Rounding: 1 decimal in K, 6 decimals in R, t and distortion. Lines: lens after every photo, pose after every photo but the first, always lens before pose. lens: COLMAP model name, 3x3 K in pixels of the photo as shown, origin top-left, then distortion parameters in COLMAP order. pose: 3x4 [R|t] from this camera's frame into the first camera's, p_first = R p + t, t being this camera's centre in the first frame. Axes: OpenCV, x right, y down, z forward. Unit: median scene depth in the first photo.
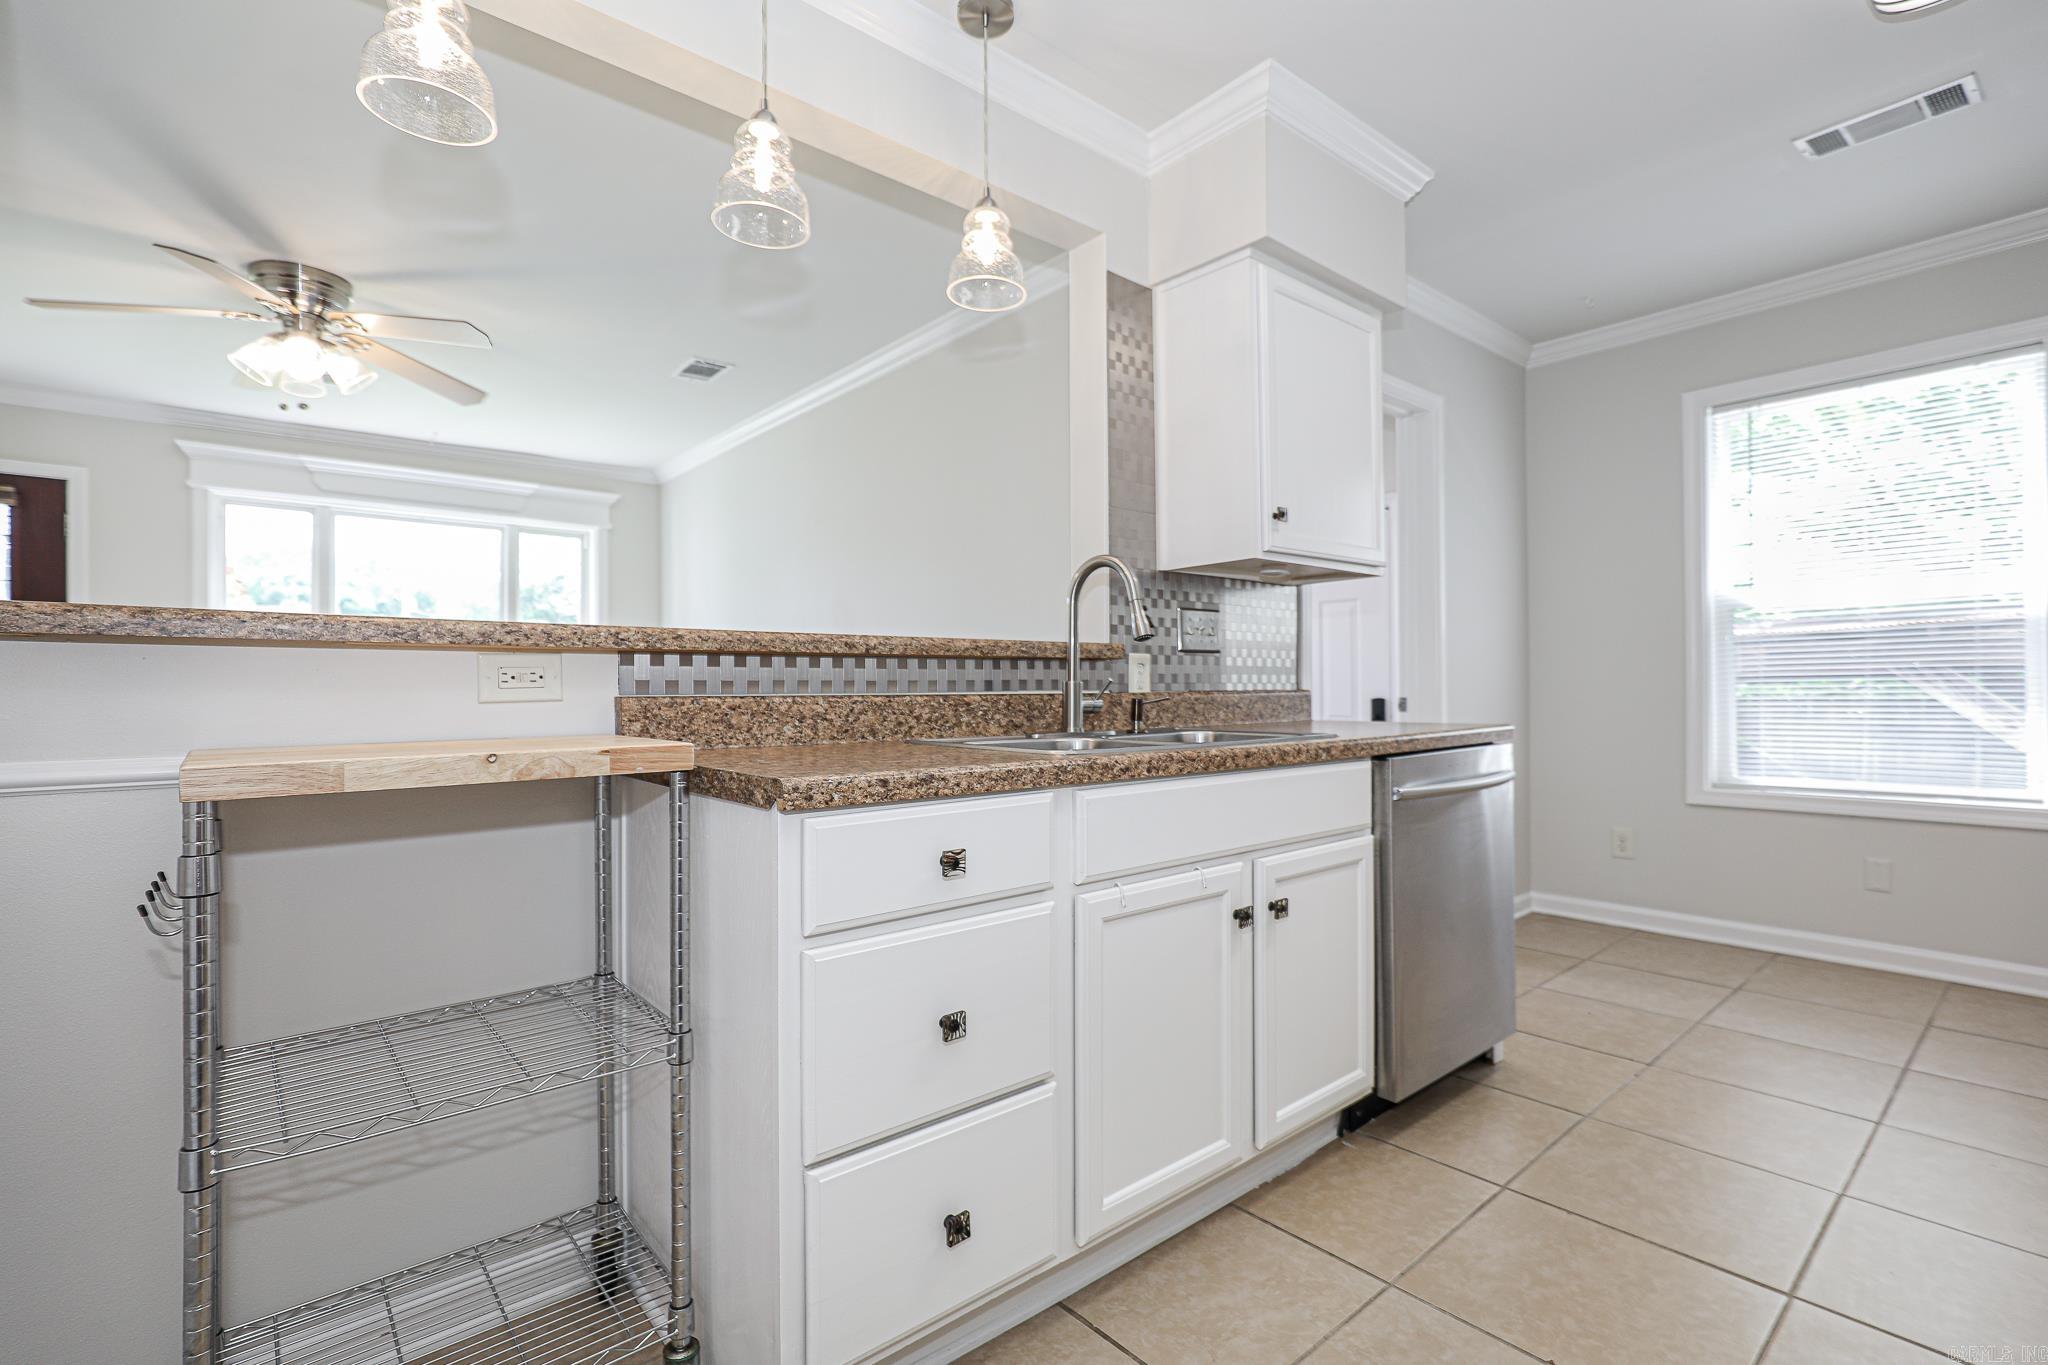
lens RADIAL K [[934.4, 0, 1038.5], [0, 934.4, 683.0], [0, 0, 1]] dist [-0.024000, 0.003334]
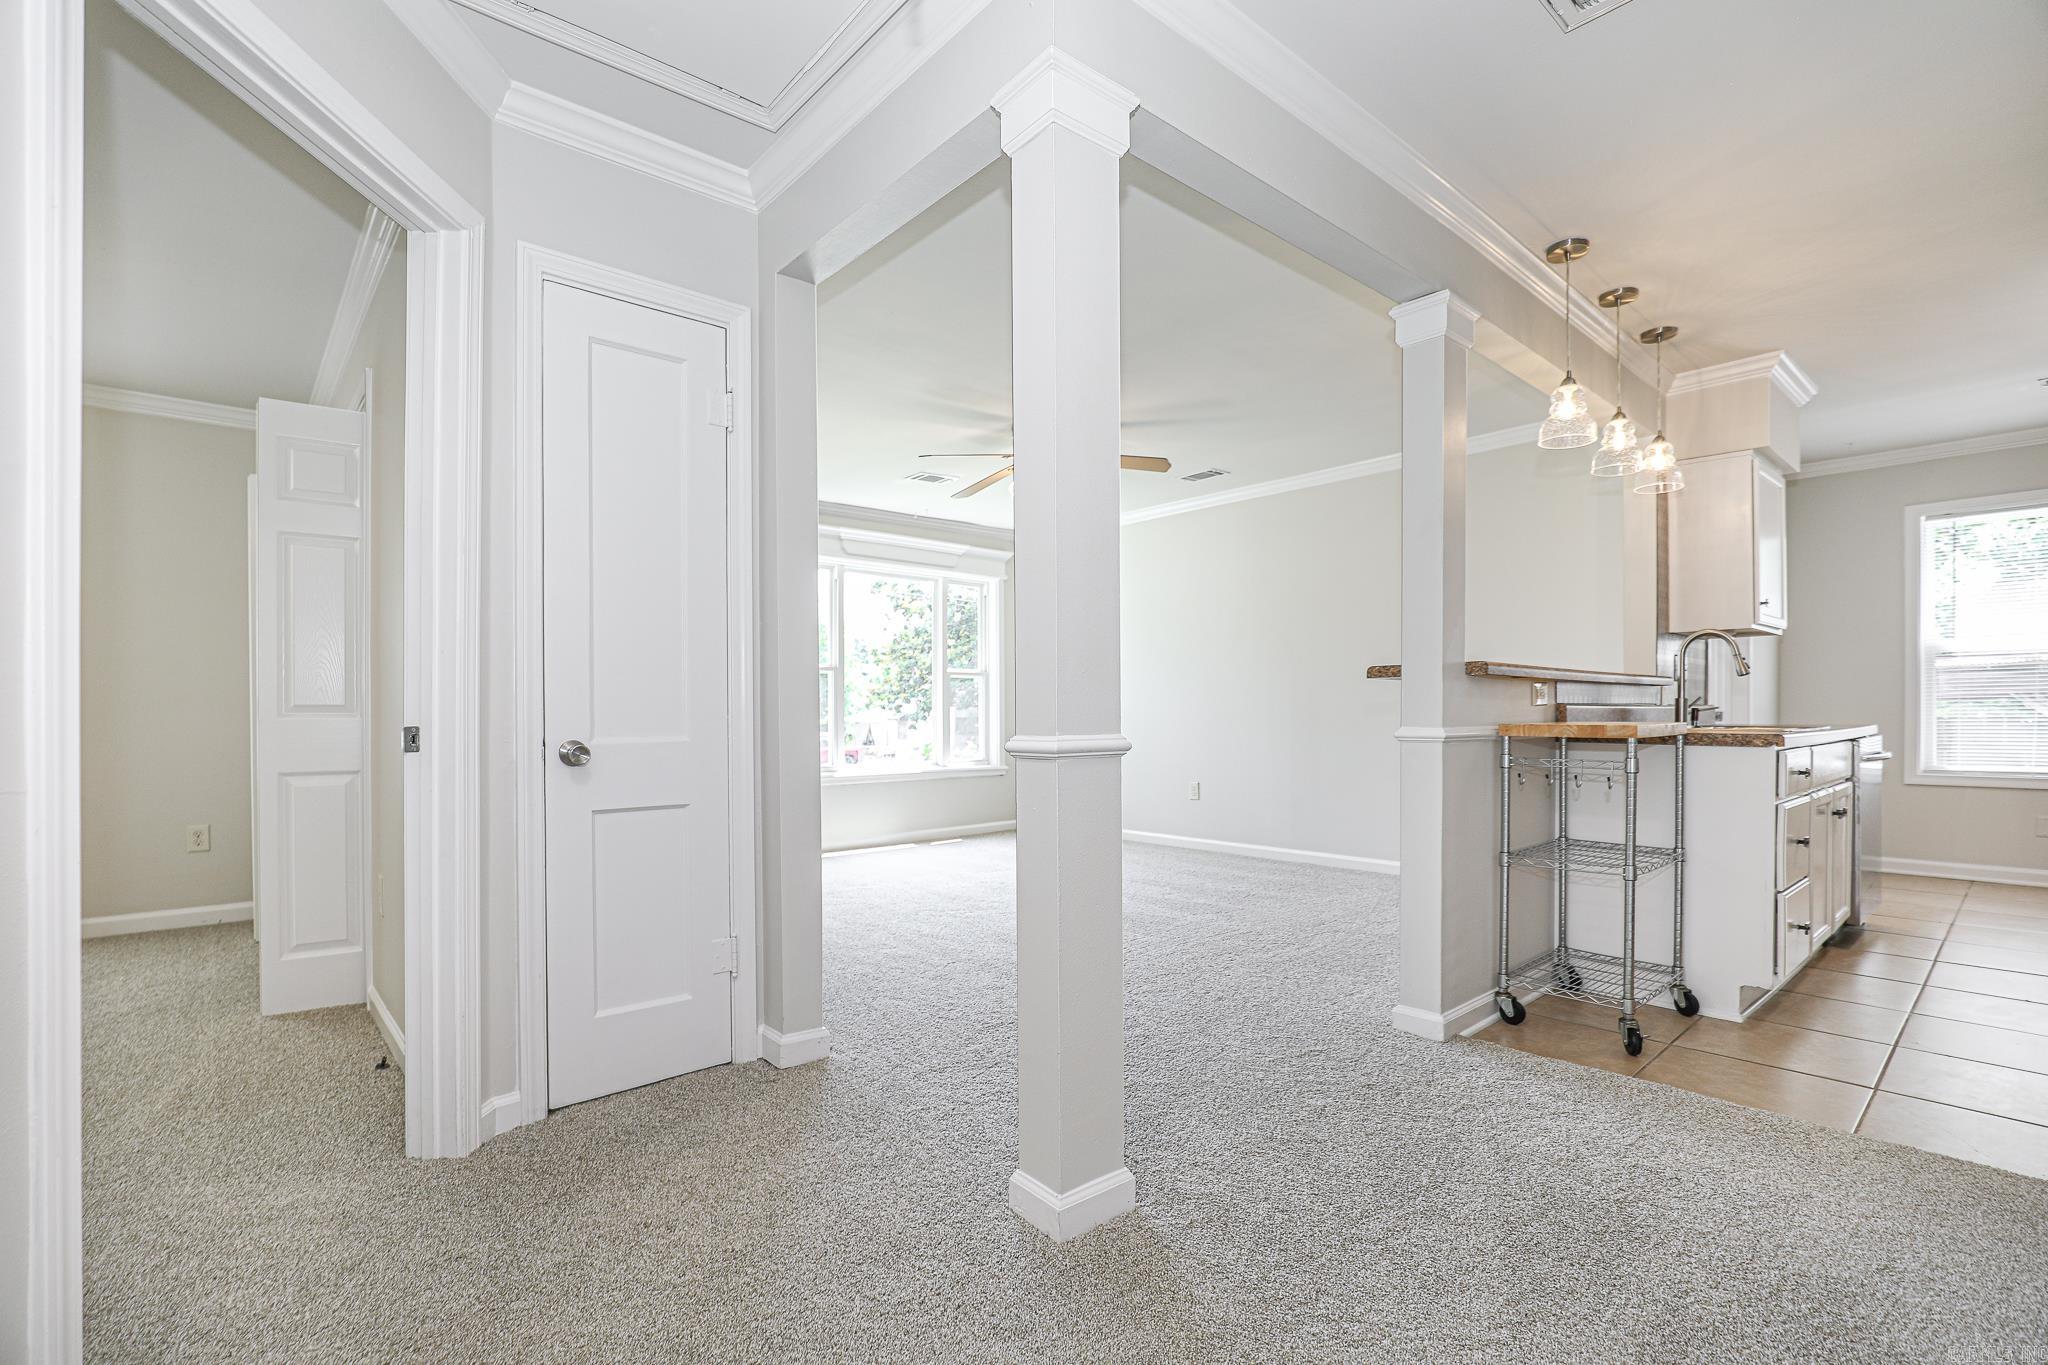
lens RADIAL K [[934.4, 0, 1026.6], [0, 934.4, 710.7], [0, 0, 1]] dist [-0.024000, 0.003334]
pose [[0.999989, 0.001105, 0.004462, -0.689656], [-0.001136, 0.999975, 0.006954, 0.006992], [-0.004455, -0.006959, 0.999966, -0.436715]]
